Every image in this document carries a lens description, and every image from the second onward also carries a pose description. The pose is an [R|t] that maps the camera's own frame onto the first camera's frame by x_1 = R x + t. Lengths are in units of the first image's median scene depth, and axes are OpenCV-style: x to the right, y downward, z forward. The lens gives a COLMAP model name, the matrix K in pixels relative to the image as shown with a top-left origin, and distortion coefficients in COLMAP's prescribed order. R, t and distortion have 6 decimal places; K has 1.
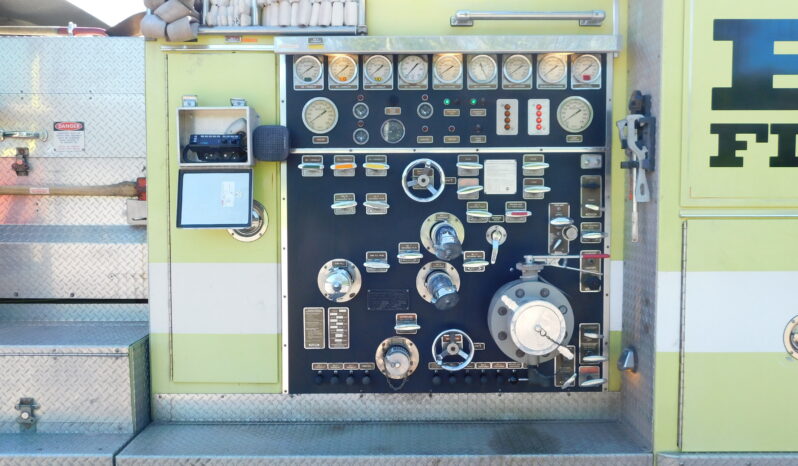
lens RADIAL K [[705.6, 0, 399.0], [0, 705.6, 233.0], [0, 0, 1]] dist [0.000119, -0.000321]
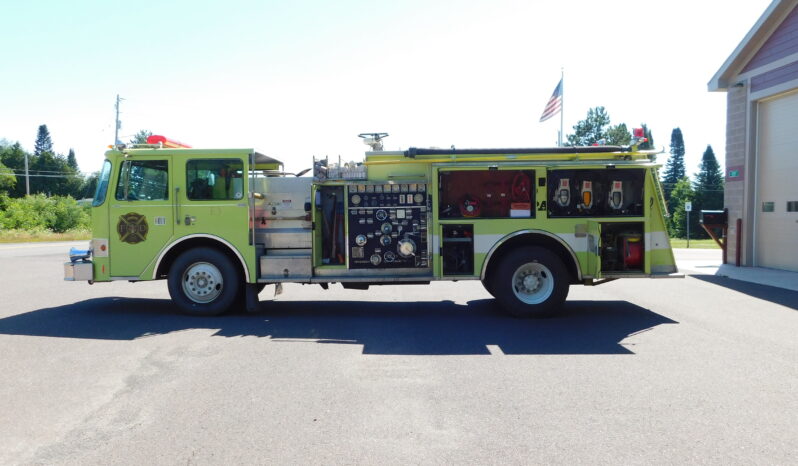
lens RADIAL K [[705.6, 0, 399.0], [0, 705.6, 233.0], [0, 0, 1]] dist [0.000119, -0.000321]
pose [[0.999845, -0.011836, -0.013031, 0.186050], [0.011378, 0.999334, -0.034664, 0.170834], [0.013432, 0.034511, 0.999314, -3.050823]]
